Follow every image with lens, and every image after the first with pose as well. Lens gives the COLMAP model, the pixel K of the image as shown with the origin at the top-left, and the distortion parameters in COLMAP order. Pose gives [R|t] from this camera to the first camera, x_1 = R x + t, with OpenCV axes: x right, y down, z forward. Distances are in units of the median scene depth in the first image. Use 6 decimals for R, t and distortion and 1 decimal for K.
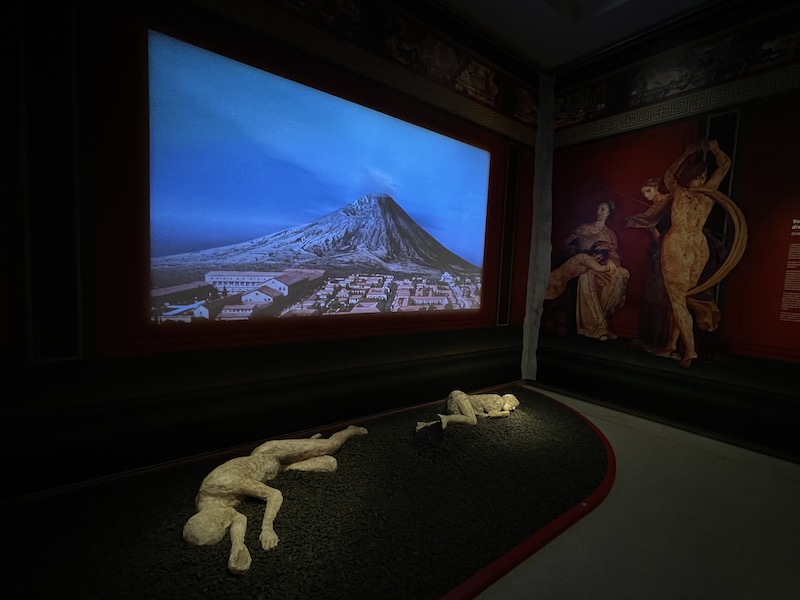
lens RADIAL K [[370.5, 0, 403.5], [0, 370.5, 299.7], [0, 0, 1]] dist [-0.000542, 0.001089]
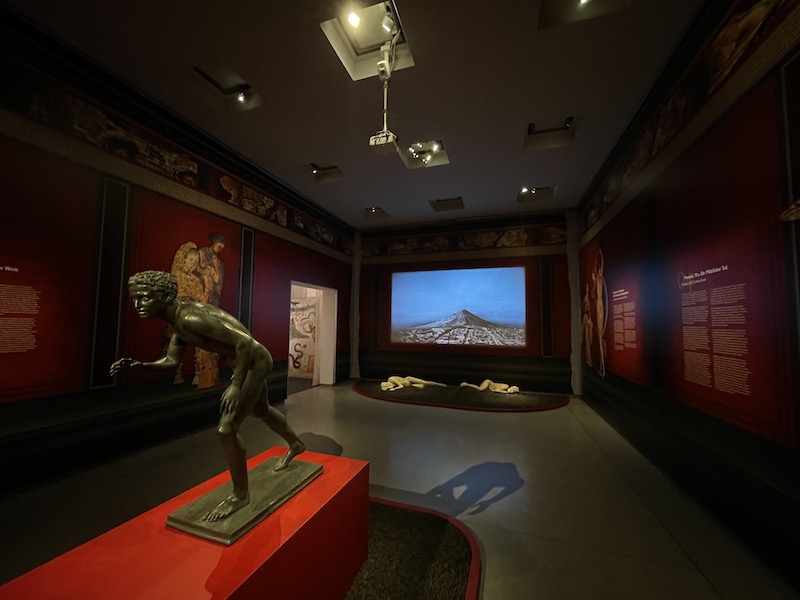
lens RADIAL K [[319.4, 0, 396.4], [0, 319.4, 303.3], [0, 0, 1]] dist [-0.000910, -0.000285]
pose [[0.551351, -0.092103, -0.829174, 1.400265], [-0.047343, 0.988832, -0.141318, 0.081468], [0.832929, 0.117172, 0.540833, -0.541689]]
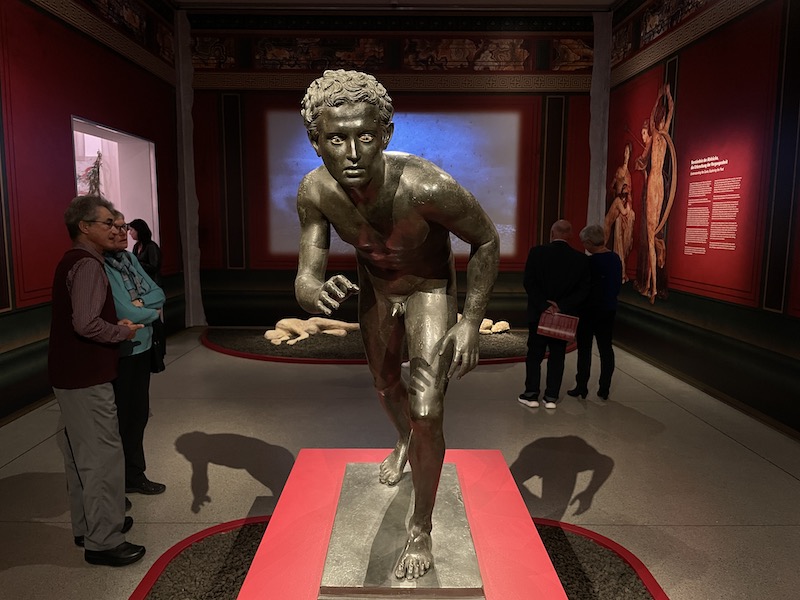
lens RADIAL K [[607.4, 0, 400.5], [0, 607.4, 301.7], [0, 0, 1]] dist [0.037180, -0.013375]
pose [[0.799574, 0.038379, -0.599340, 1.179516], [-0.013069, 0.998832, 0.046525, 0.100569], [0.600425, -0.029367, 0.799141, -0.776427]]
